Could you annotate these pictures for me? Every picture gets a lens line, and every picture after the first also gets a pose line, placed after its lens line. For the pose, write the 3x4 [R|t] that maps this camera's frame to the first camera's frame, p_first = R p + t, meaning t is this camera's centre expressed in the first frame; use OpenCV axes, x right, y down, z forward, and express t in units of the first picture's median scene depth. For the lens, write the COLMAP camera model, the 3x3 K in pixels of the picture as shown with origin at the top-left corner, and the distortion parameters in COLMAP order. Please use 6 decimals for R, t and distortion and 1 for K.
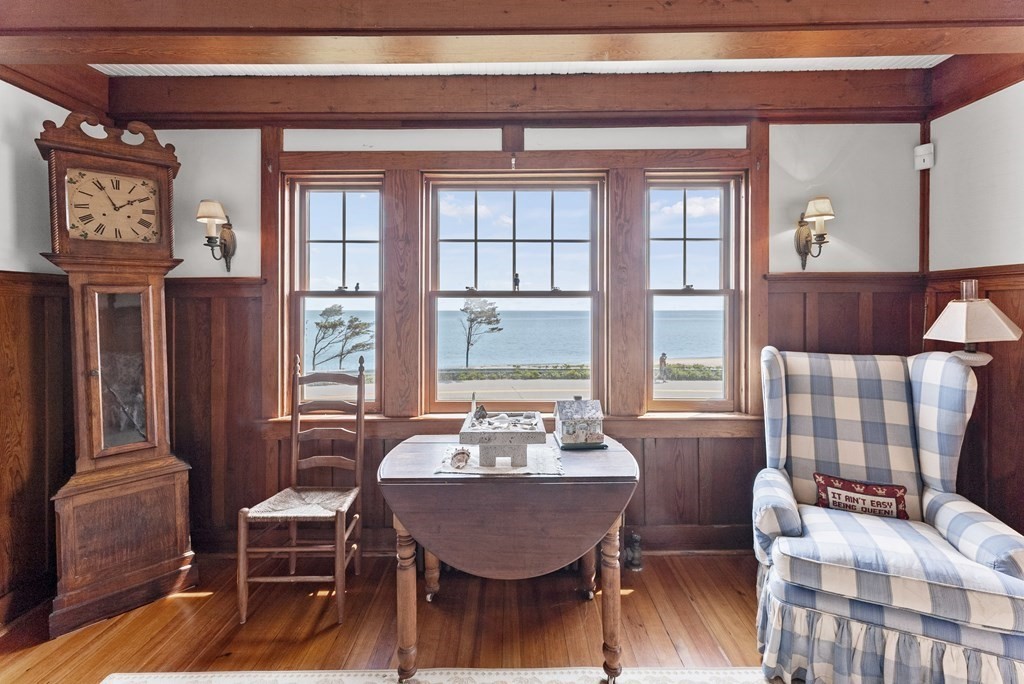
lens RADIAL K [[414.6, 0, 518.9], [0, 414.6, 314.5], [0, 0, 1]] dist [0.002878, 0.000068]
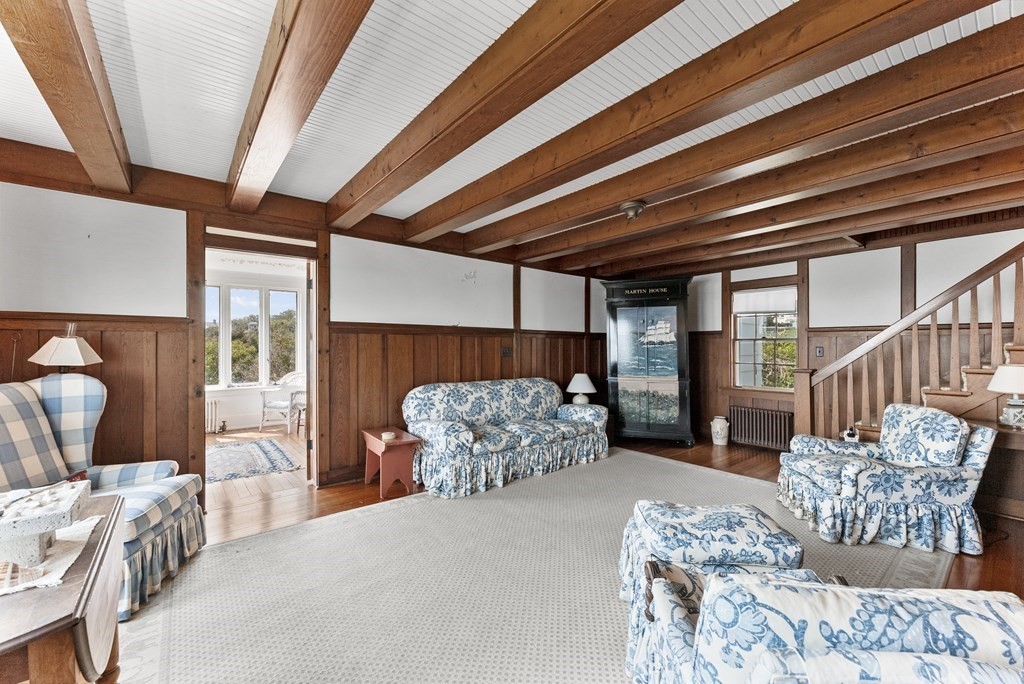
lens RADIAL K [[414.6, 0, 509.1], [0, 414.6, 342.5], [0, 0, 1]] dist [0.002878, 0.000068]
pose [[-0.613747, 0.001571, 0.789501, -0.866493], [0.012762, 0.999887, 0.007931, -0.006316], [-0.789400, 0.014943, -0.613698, 0.595683]]
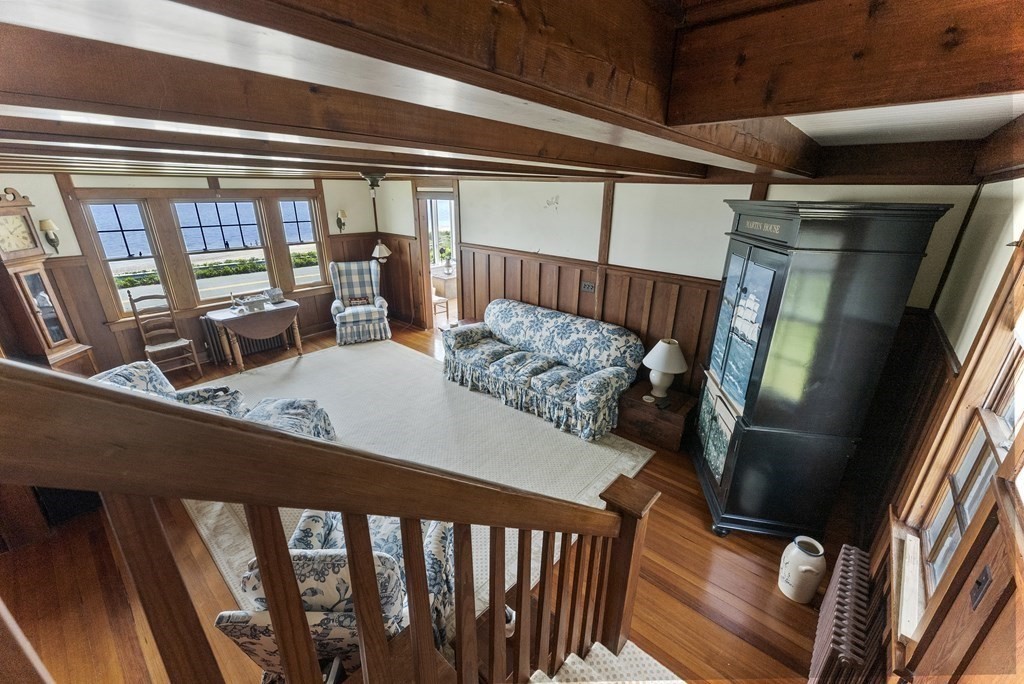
lens RADIAL K [[414.6, 0, 507.2], [0, 414.6, 344.9], [0, 0, 1]] dist [0.002878, 0.000068]
pose [[0.674884, -0.256658, 0.691851, -0.826524], [0.002918, 0.938485, 0.345306, -0.413634], [-0.737918, -0.231023, 0.634118, -2.096656]]
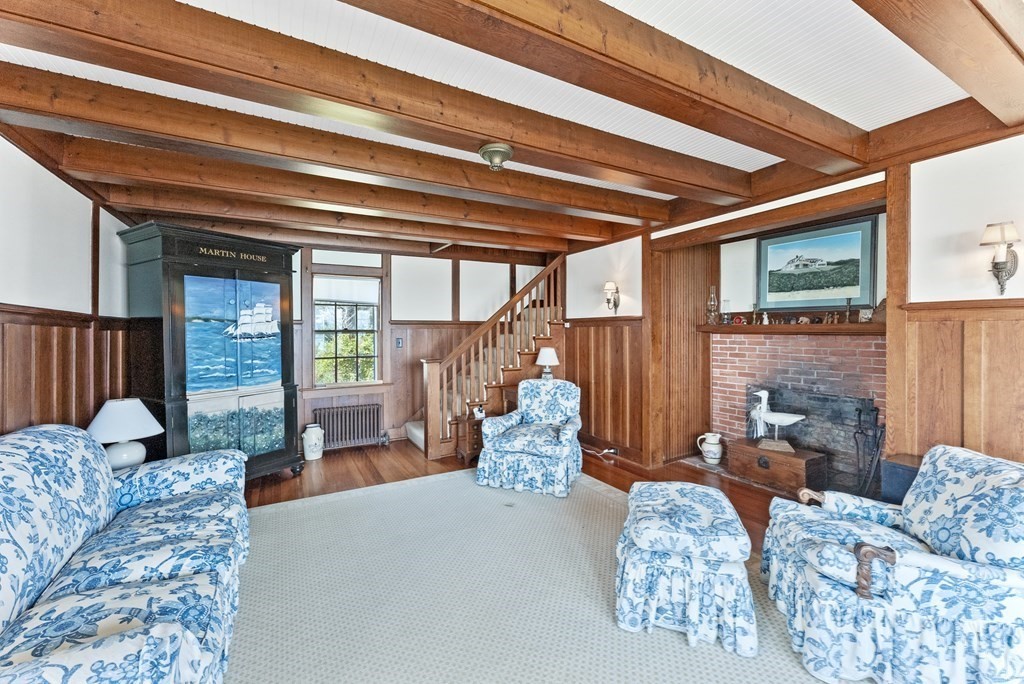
lens RADIAL K [[414.6, 0, 507.4], [0, 414.6, 335.6], [0, 0, 1]] dist [0.002878, 0.000068]
pose [[-0.884047, 0.005173, -0.467370, 0.515354], [-0.004307, 0.999806, 0.019212, -0.009608], [0.467379, 0.018997, -0.883853, 0.307602]]
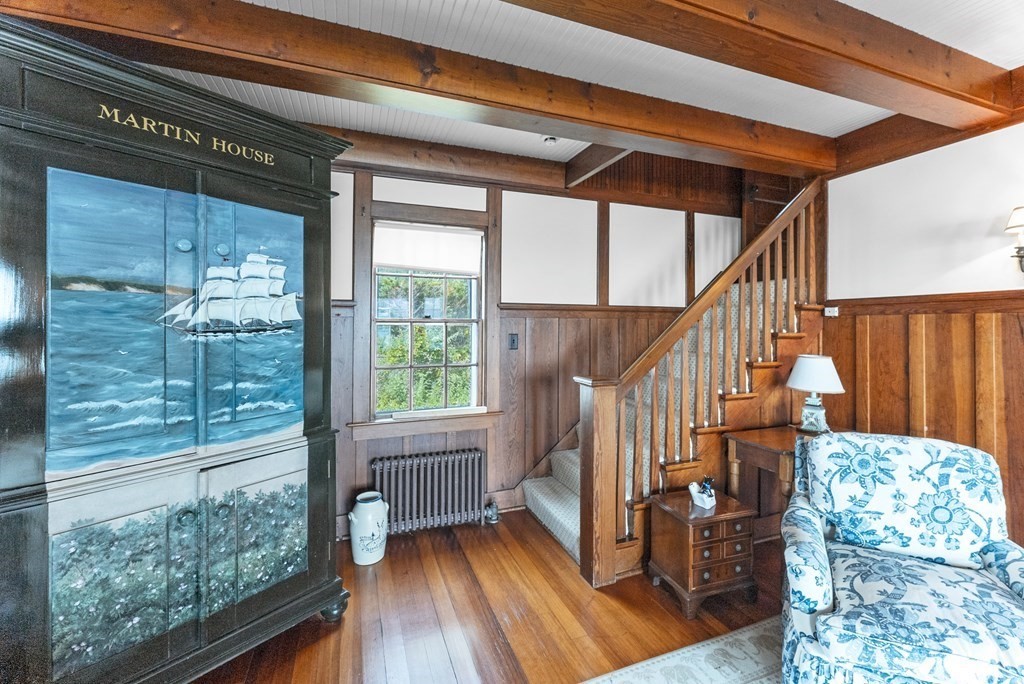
lens RADIAL K [[414.6, 0, 506.2], [0, 414.6, 322.6], [0, 0, 1]] dist [0.002878, 0.000068]
pose [[-0.940916, -0.008709, -0.338527, 0.438111], [-0.010292, 0.999943, 0.002881, 0.015128], [0.338482, 0.006195, -0.940952, -0.866241]]
